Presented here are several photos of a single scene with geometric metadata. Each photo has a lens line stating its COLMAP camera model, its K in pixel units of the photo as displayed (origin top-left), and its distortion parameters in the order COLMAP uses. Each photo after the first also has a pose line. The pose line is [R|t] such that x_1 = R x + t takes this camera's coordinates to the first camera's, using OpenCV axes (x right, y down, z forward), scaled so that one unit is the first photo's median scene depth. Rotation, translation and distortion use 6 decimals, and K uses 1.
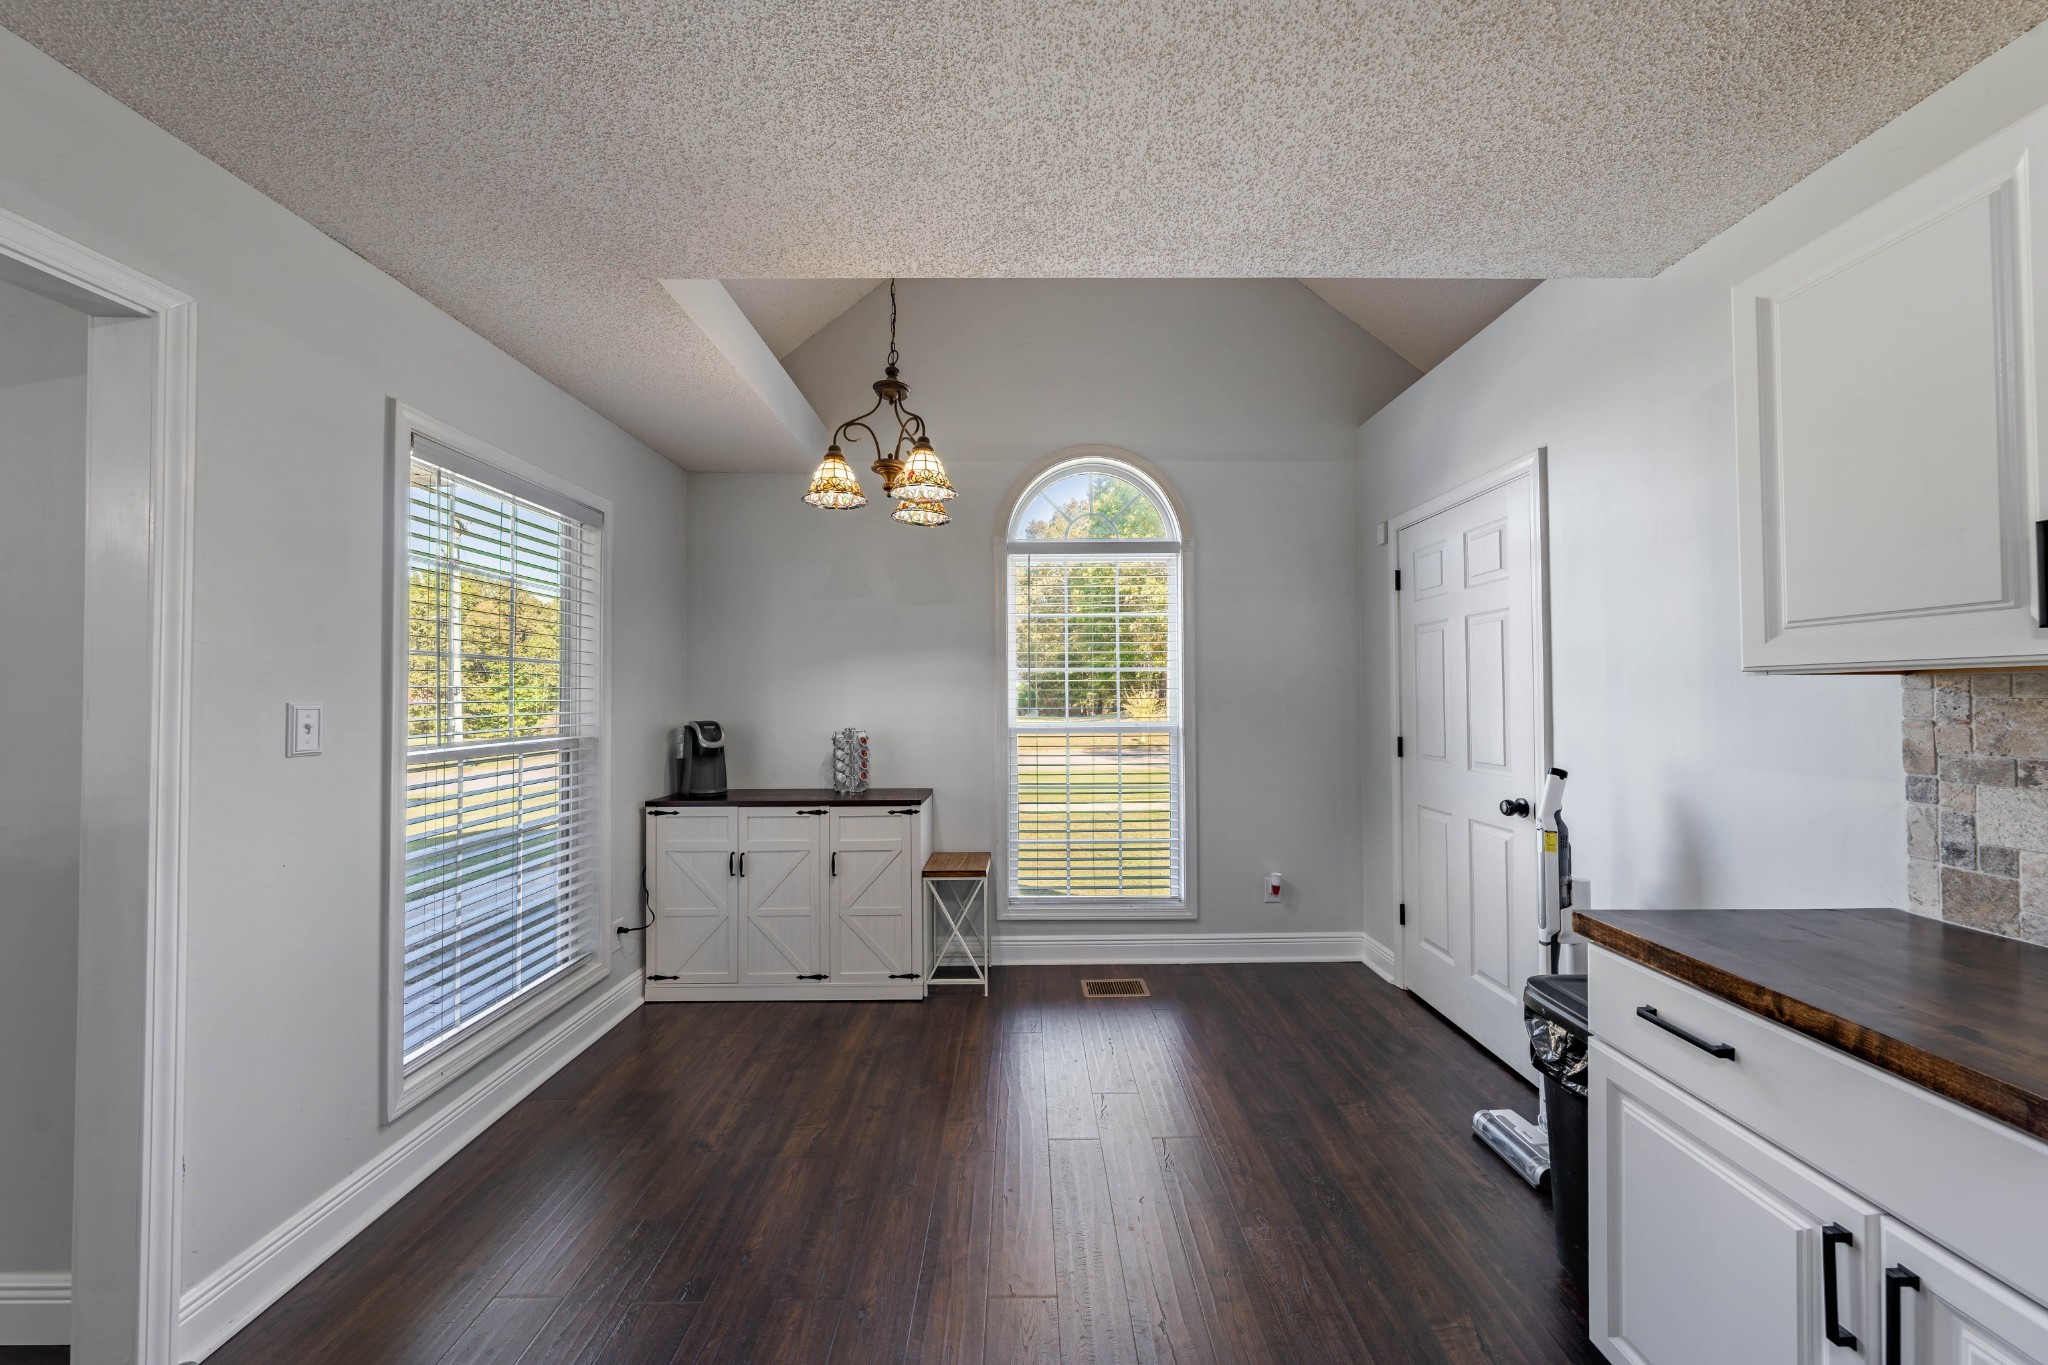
lens RADIAL K [[713.8, 0, 1024.7], [0, 713.8, 684.8], [0, 0, 1]] dist [-0.000044, -0.000011]
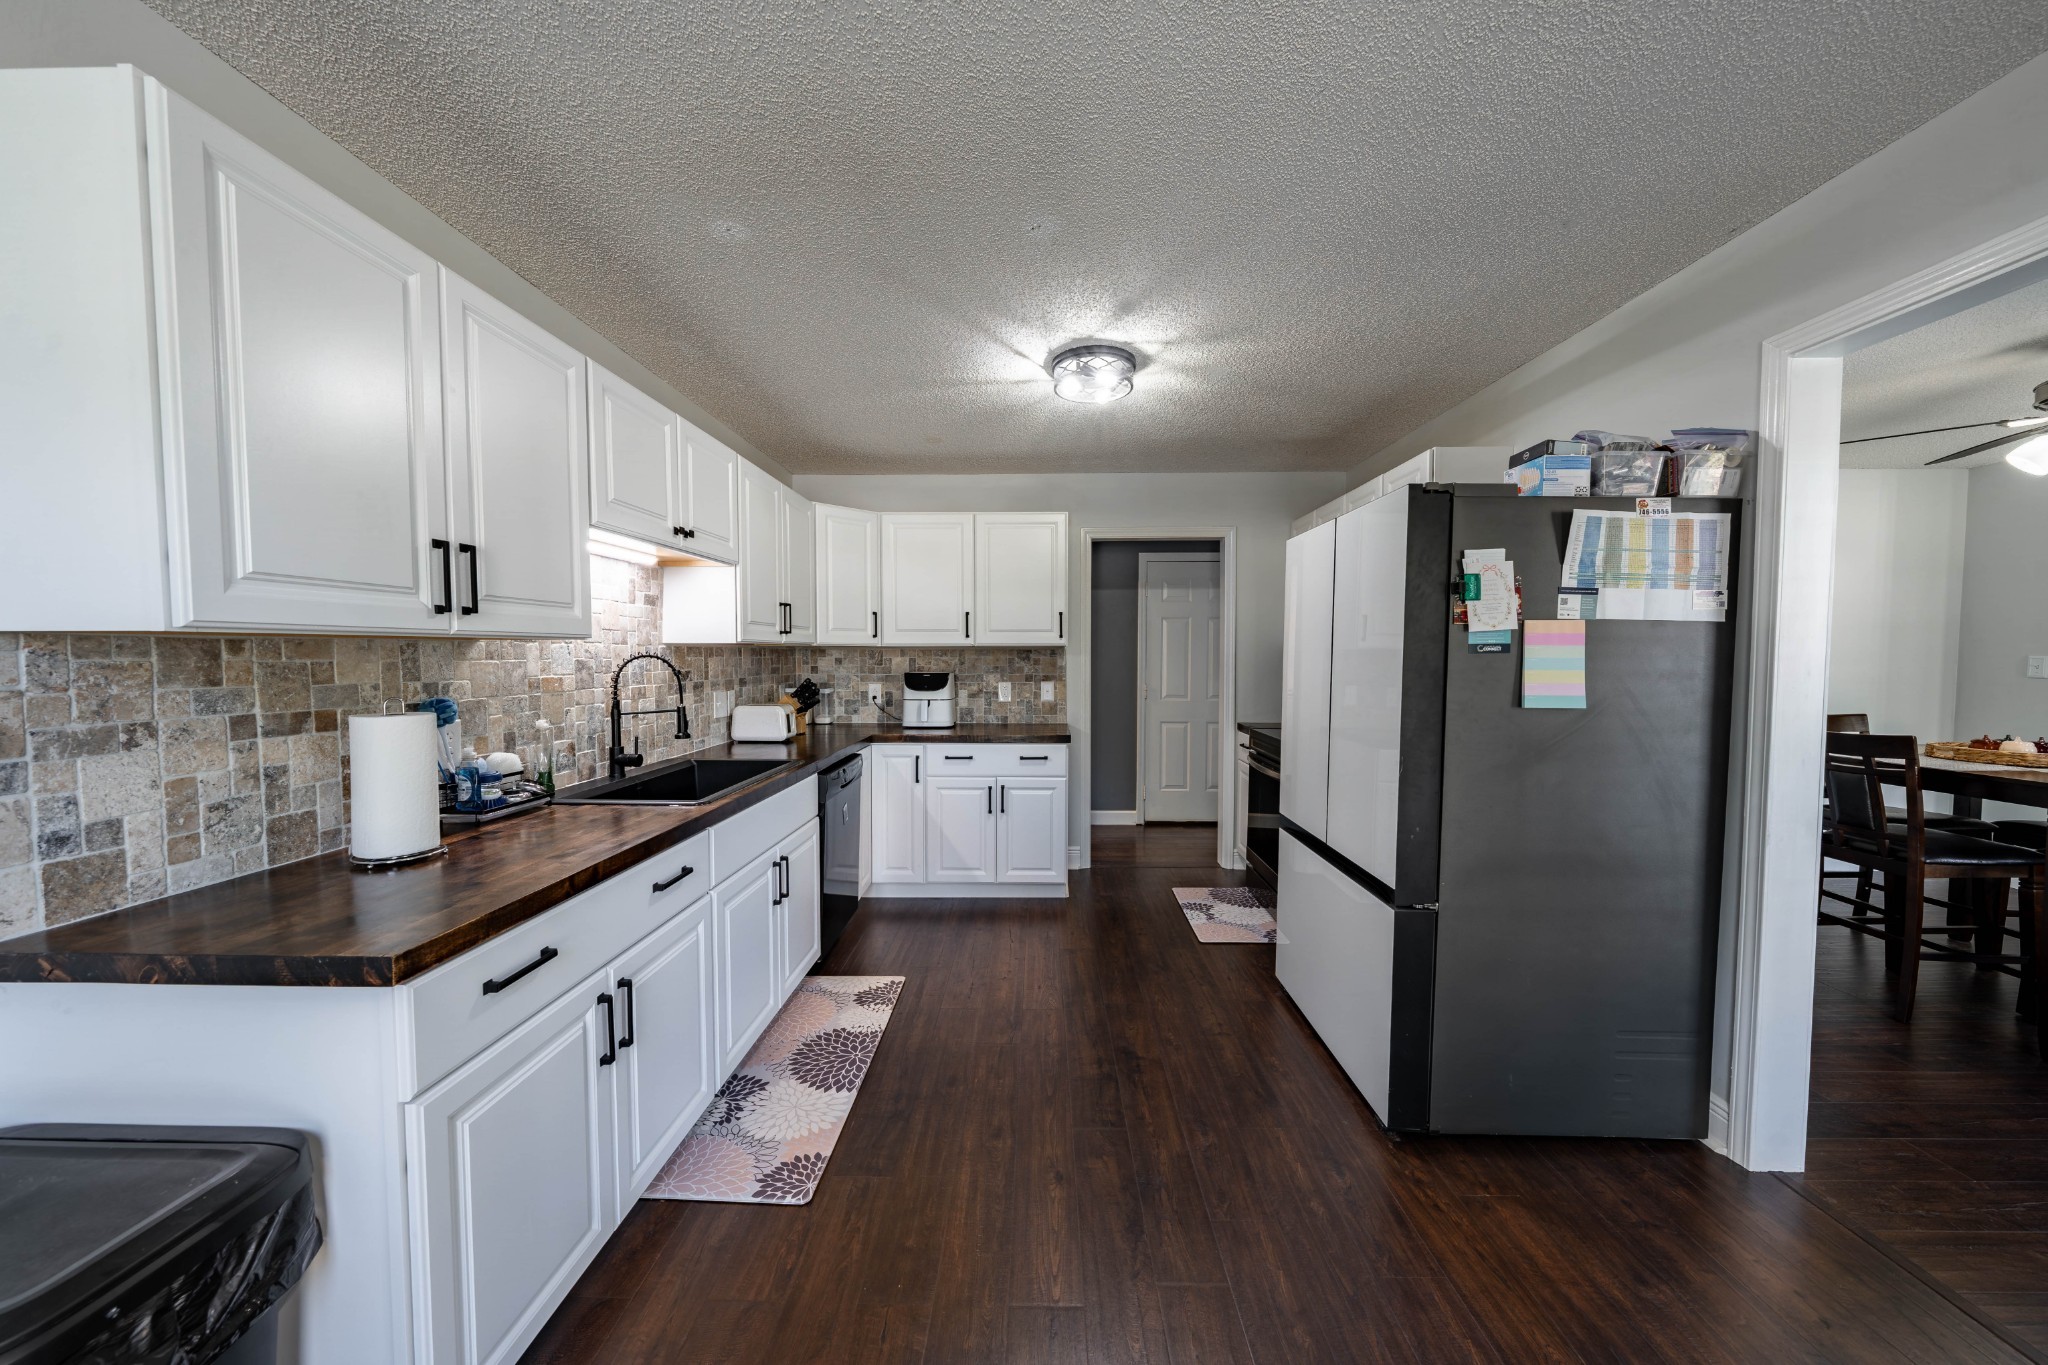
lens RADIAL K [[713.8, 0, 1027.3], [0, 713.8, 685.8], [0, 0, 1]] dist [-0.000044, -0.000011]
pose [[-0.999201, 0.002016, 0.039910, 0.111097], [0.003208, 0.999550, 0.029826, 0.026905], [-0.039832, 0.029930, -0.998758, 1.887809]]
